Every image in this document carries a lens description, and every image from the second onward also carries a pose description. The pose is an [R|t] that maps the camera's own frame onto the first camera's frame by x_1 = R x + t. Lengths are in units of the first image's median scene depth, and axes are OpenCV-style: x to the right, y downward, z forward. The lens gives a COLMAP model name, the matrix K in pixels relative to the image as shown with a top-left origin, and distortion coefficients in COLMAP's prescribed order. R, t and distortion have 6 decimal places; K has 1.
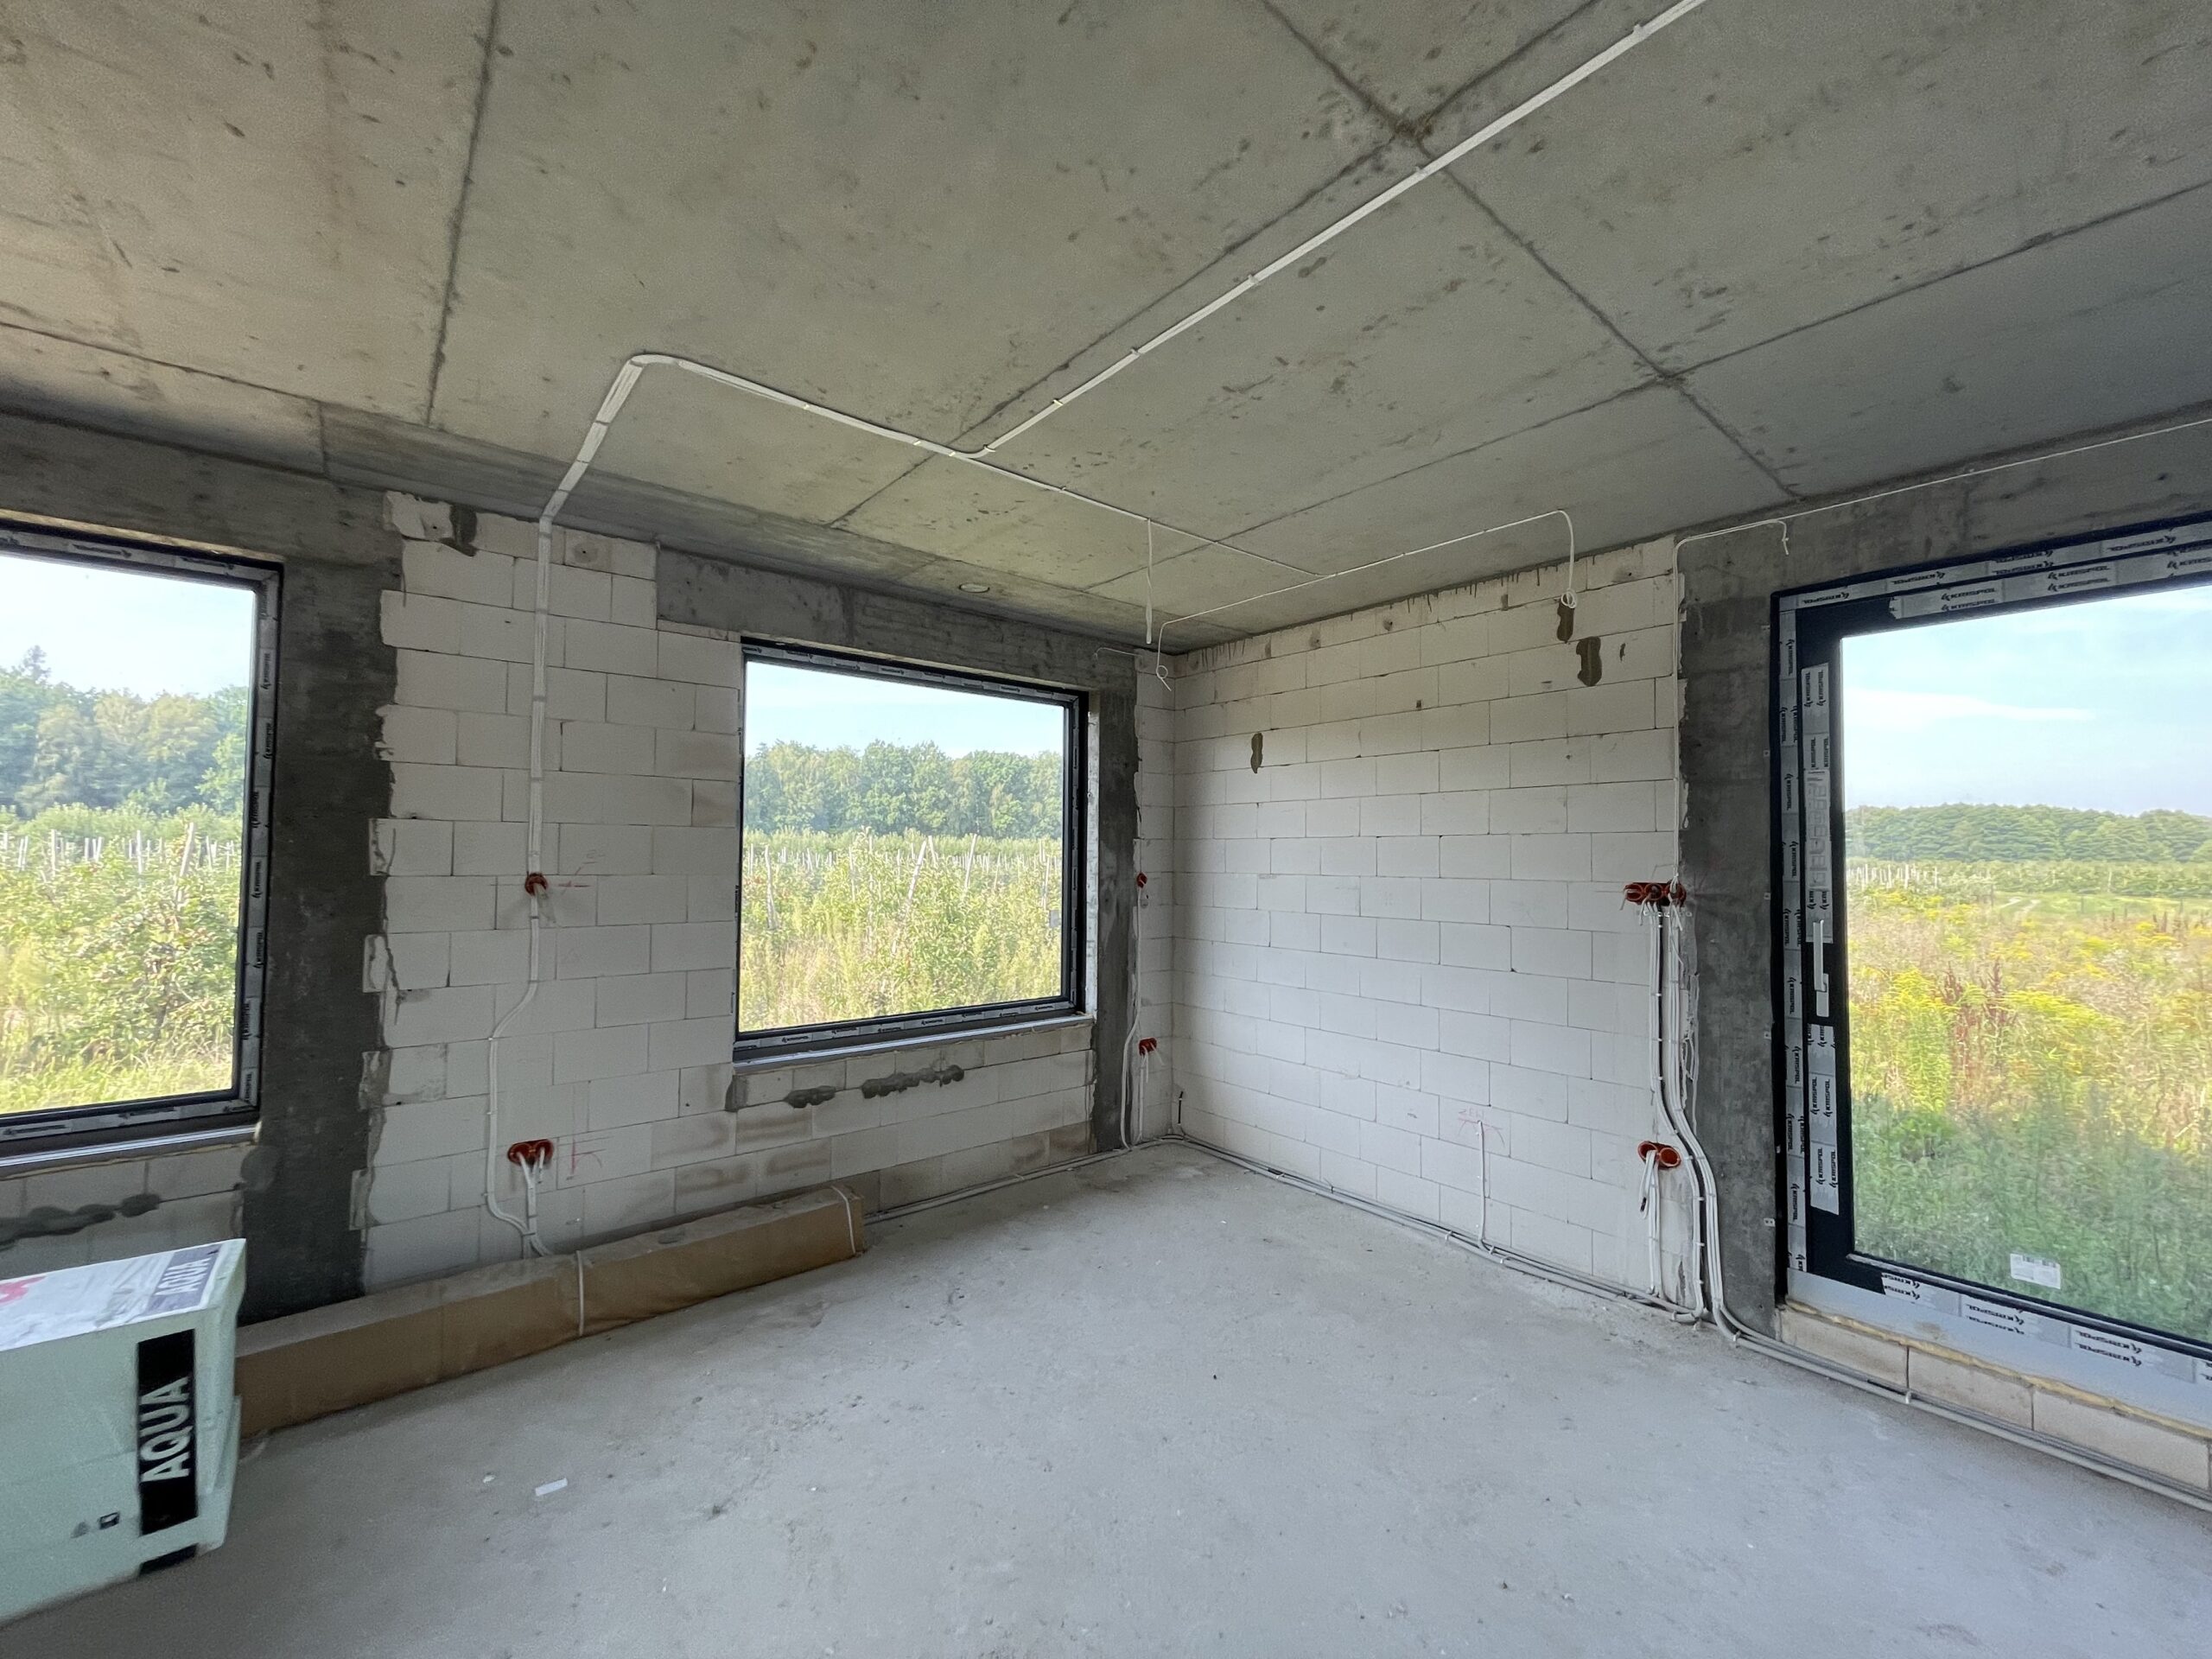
lens RADIAL K [[895.3, 0, 1100.1], [0, 895.3, 831.9], [0, 0, 1]] dist [-0.002603, -0.000397]
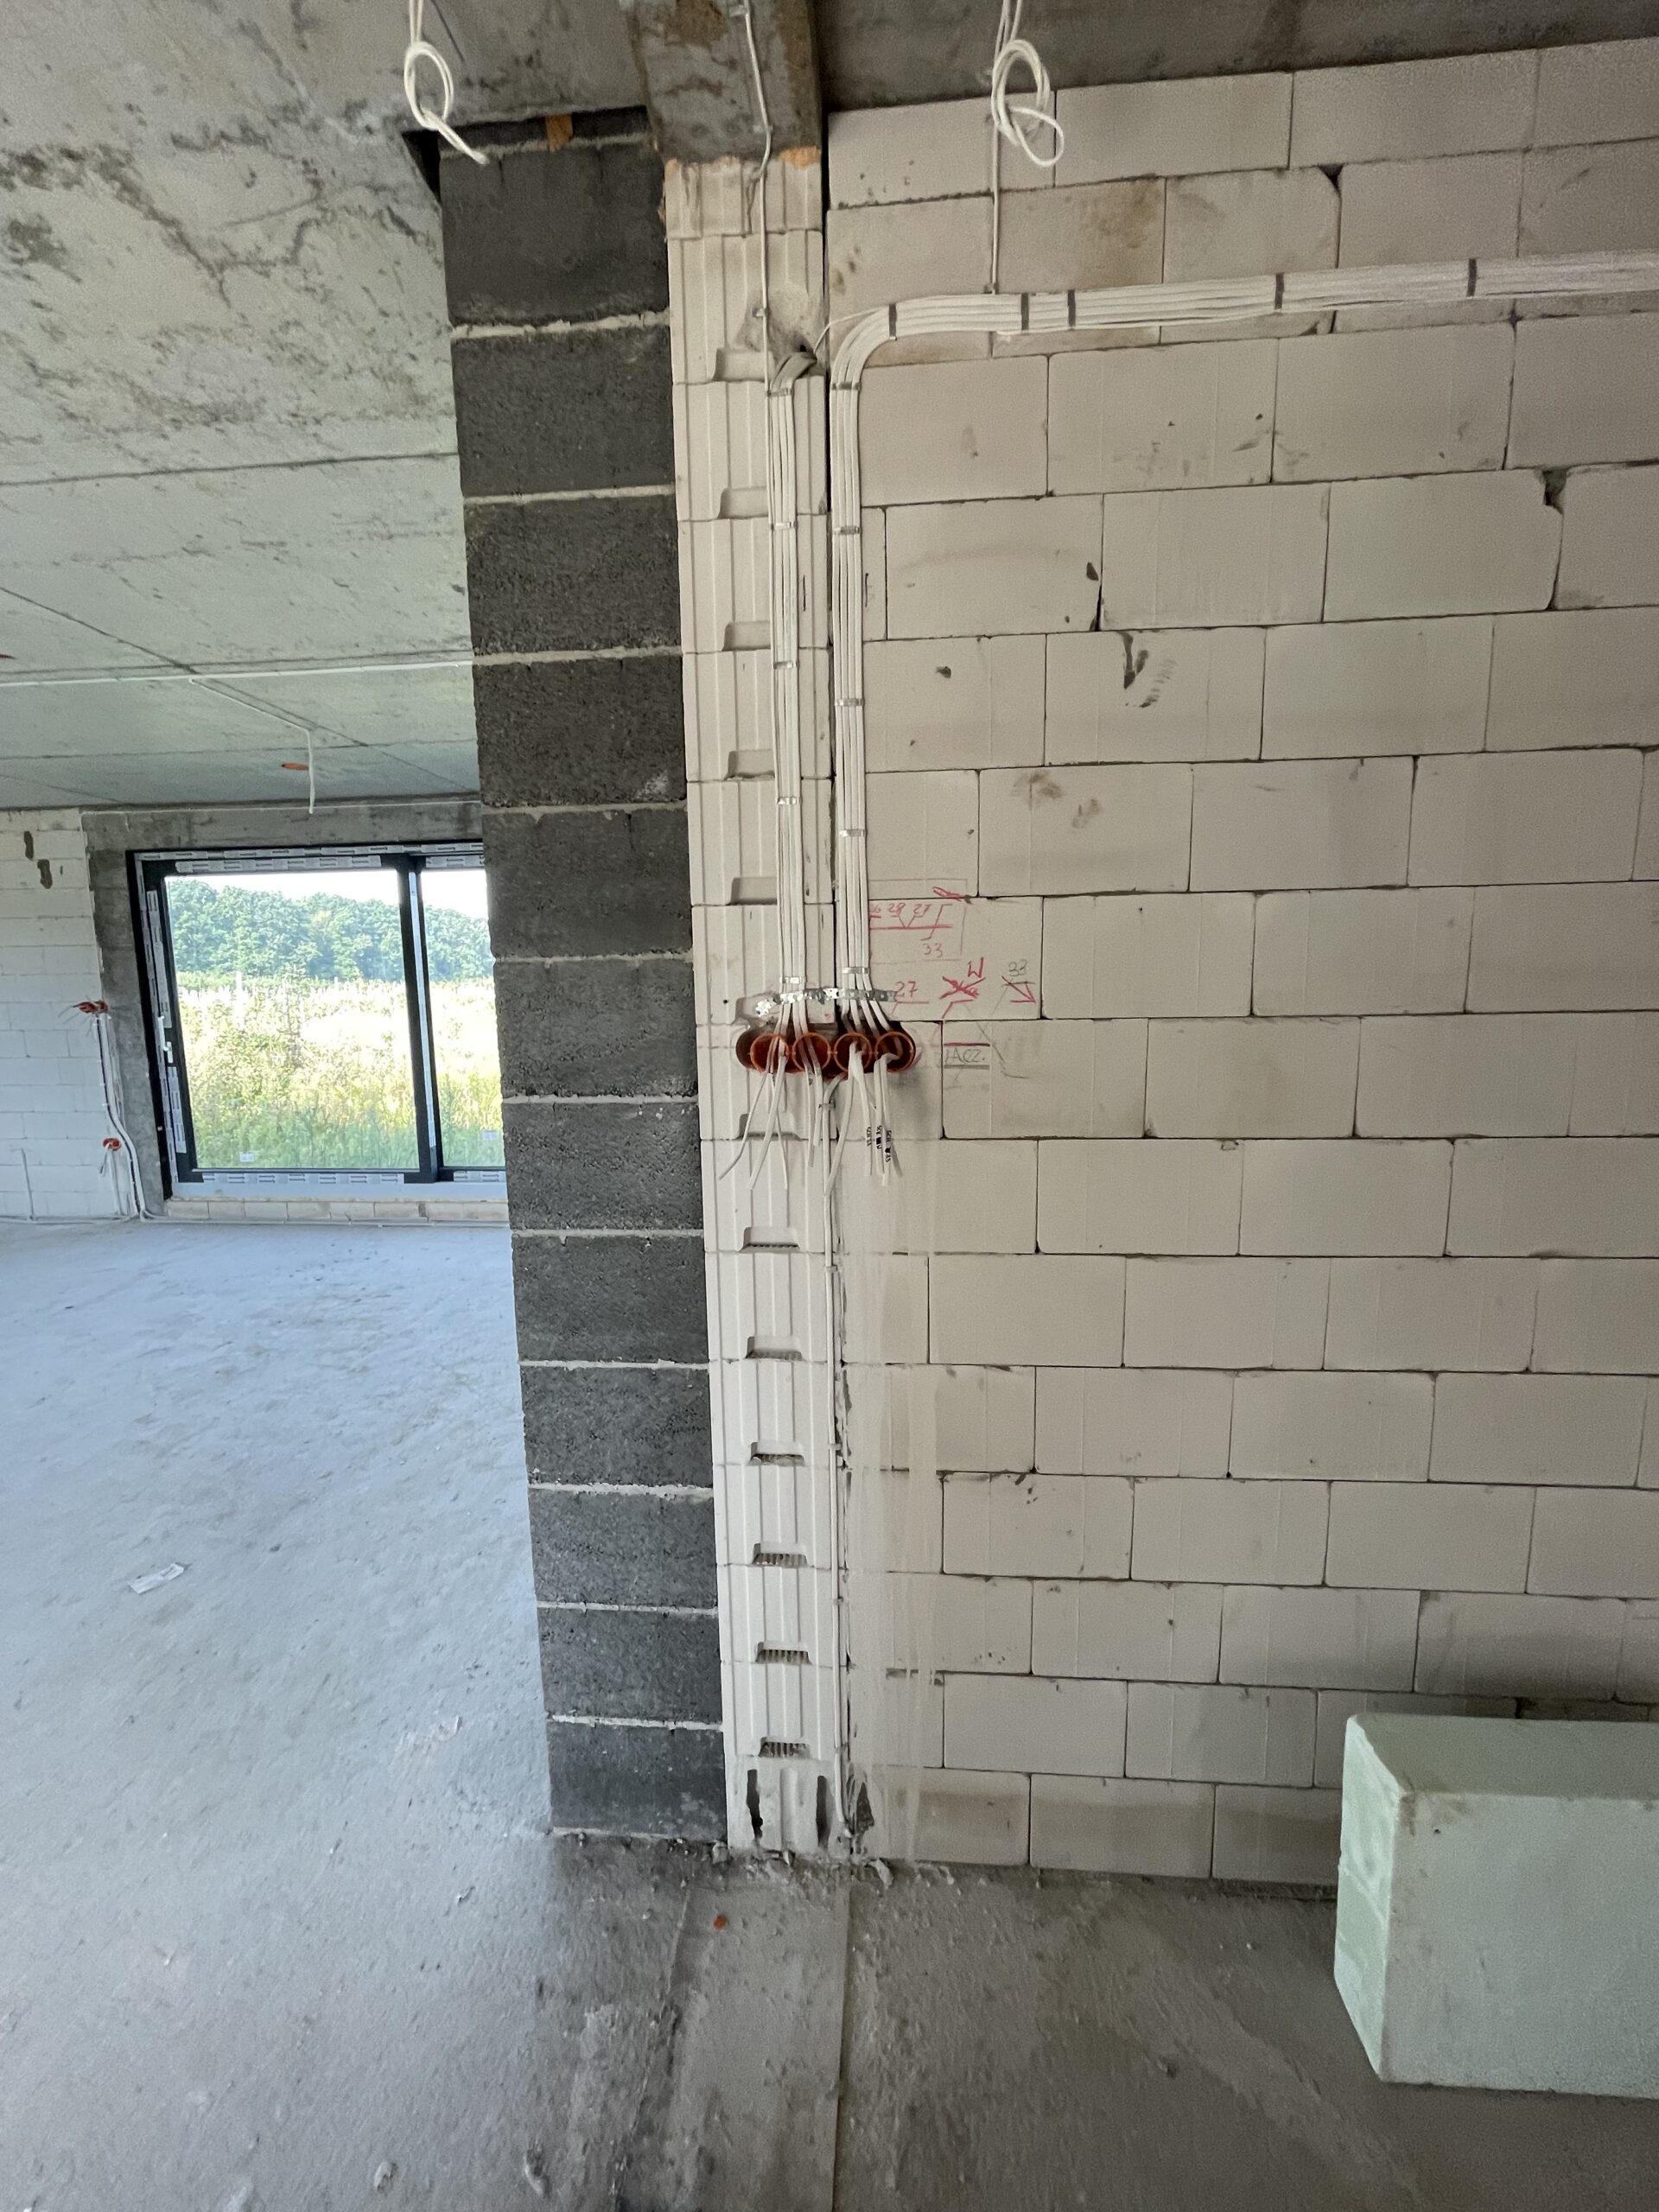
lens RADIAL K [[895.3, 0, 829.0], [0, 895.3, 1092.2], [0, 0, 1]] dist [-0.002603, -0.000397]
pose [[0.689325, -0.118223, 0.714741, 0.342346], [-0.004188, 0.985928, 0.167118, -0.076983], [-0.724440, -0.118193, 0.679130, -1.453486]]
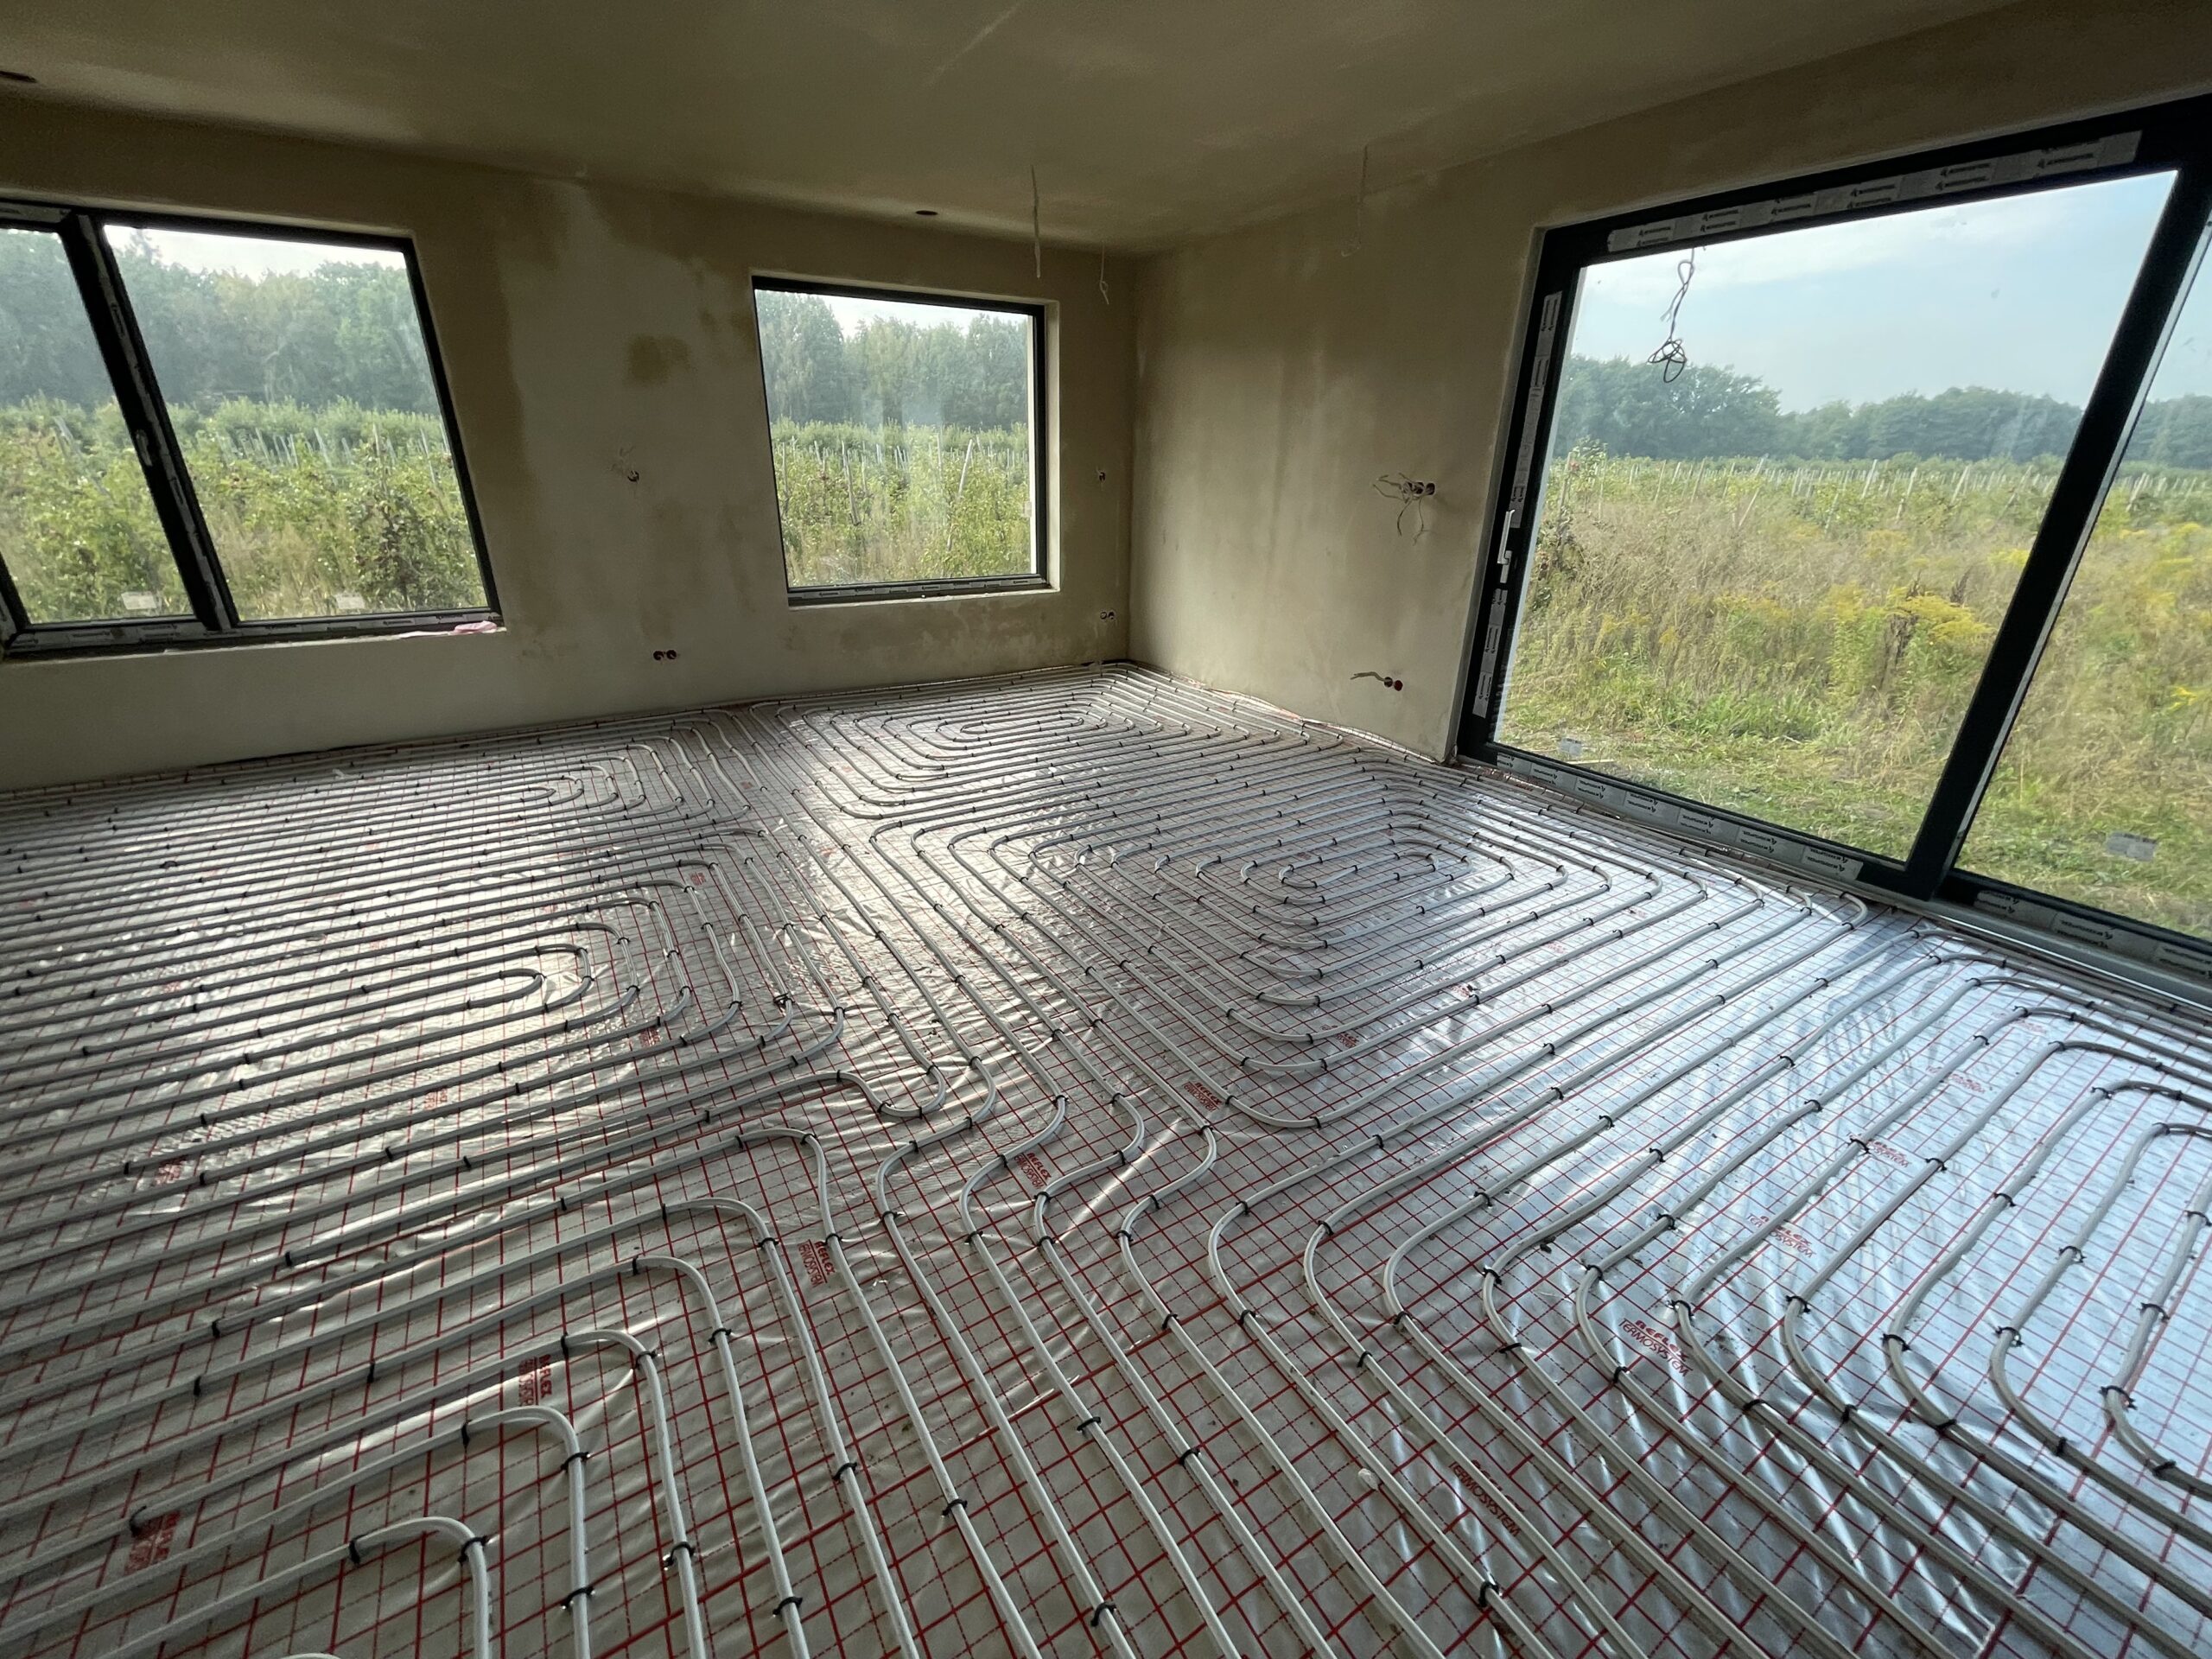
lens RADIAL K [[895.3, 0, 1108.2], [0, 895.3, 826.6], [0, 0, 1]] dist [-0.002603, -0.000397]
pose [[0.992035, 0.057594, -0.112027, 0.351060], [-0.007680, 0.915353, 0.402580, -0.002901], [0.125730, -0.398513, 0.908504, -0.469949]]
